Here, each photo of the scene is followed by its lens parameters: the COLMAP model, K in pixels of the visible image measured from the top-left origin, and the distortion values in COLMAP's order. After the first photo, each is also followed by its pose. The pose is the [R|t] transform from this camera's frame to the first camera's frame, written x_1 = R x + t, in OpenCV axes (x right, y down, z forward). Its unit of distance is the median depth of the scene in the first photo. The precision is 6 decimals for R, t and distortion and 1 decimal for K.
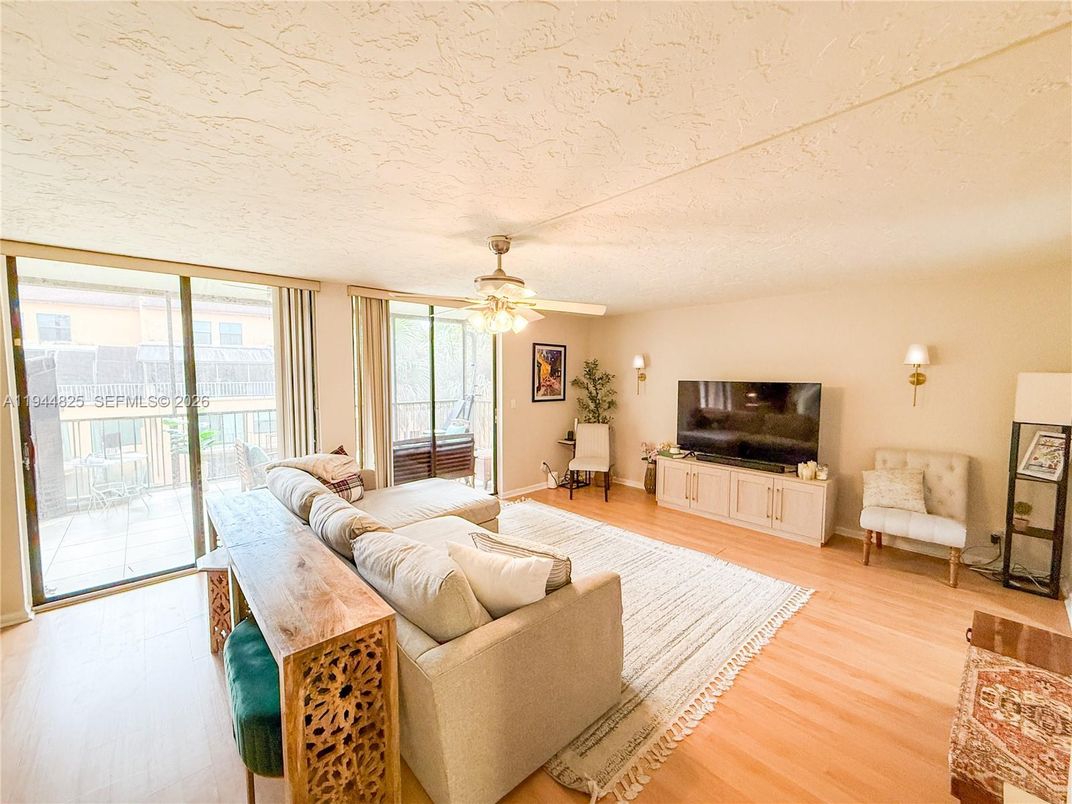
lens RADIAL K [[427.7, 0, 531.8], [0, 427.7, 402.4], [0, 0, 1]] dist [-0.000984, 0.000032]
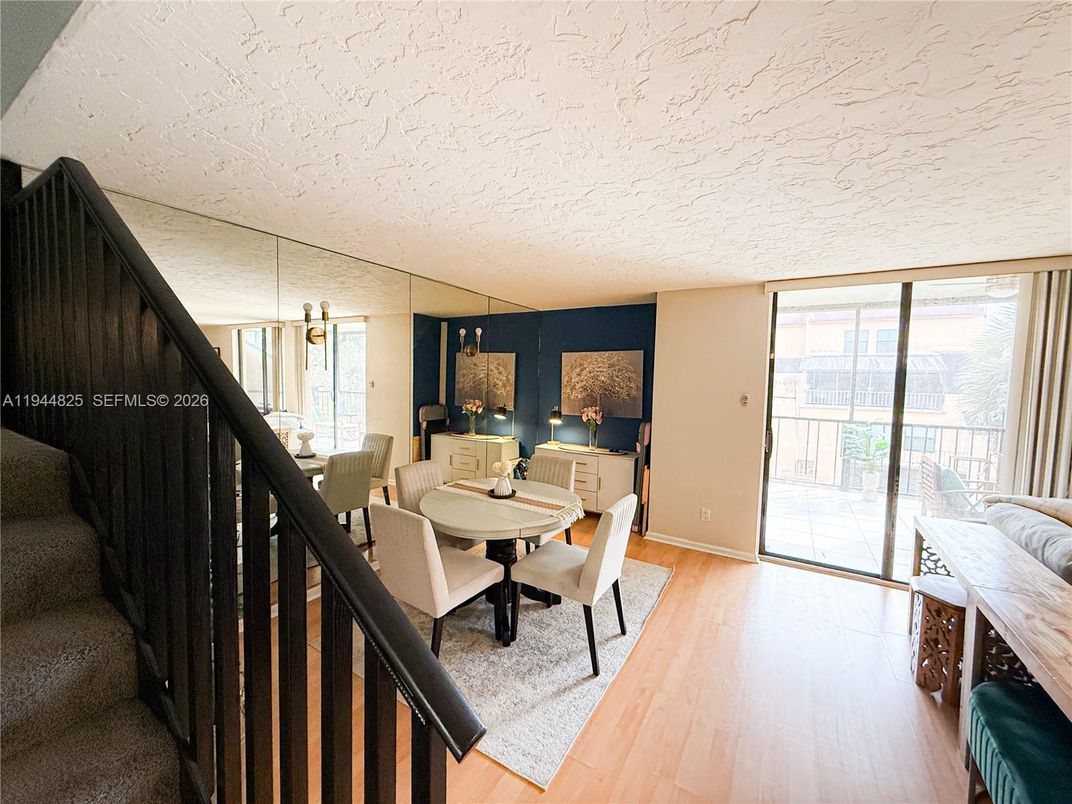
lens RADIAL K [[427.7, 0, 533.8], [0, 427.7, 402.4], [0, 0, 1]] dist [-0.000984, 0.000032]
pose [[0.279908, 0.067082, -0.957680, -0.081858], [-0.087259, 0.995204, 0.044207, 0.006788], [0.956053, 0.071193, 0.284419, -0.059531]]
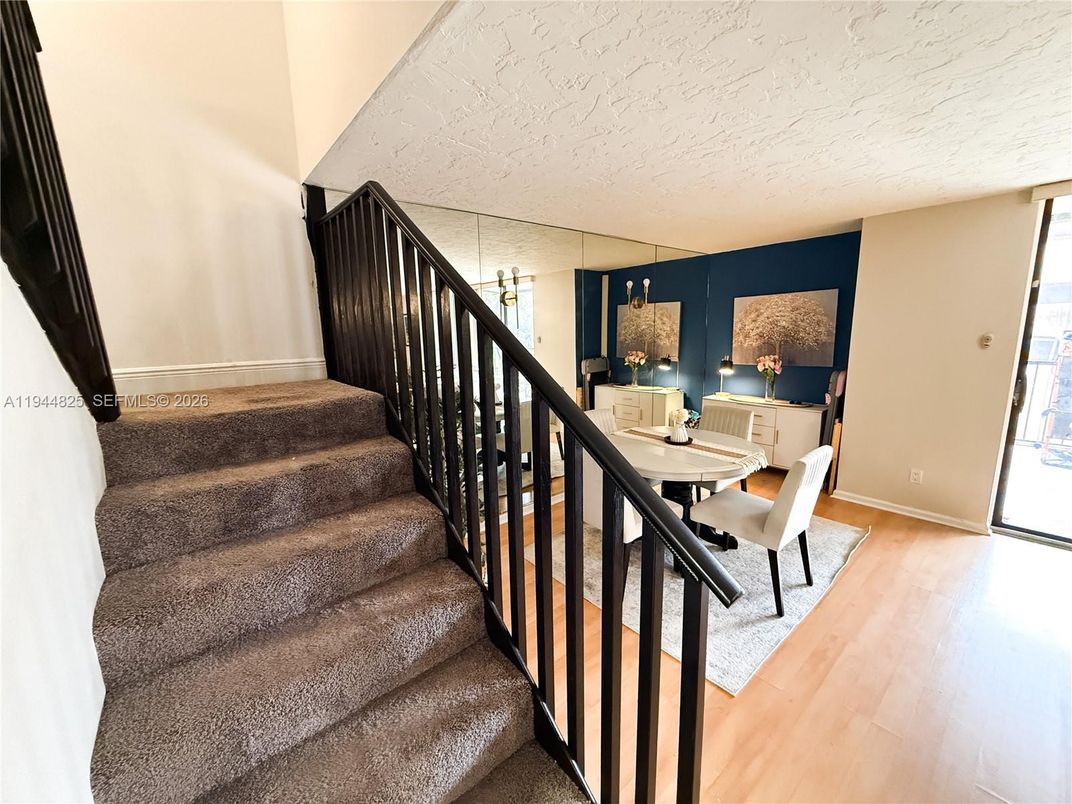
lens RADIAL K [[427.7, 0, 532.7], [0, 427.7, 402.3], [0, 0, 1]] dist [-0.000984, 0.000032]
pose [[-0.055733, 0.172783, -0.983382, -0.033916], [-0.041869, 0.983642, 0.175202, 0.009294], [0.997567, 0.050938, -0.047588, -0.118533]]
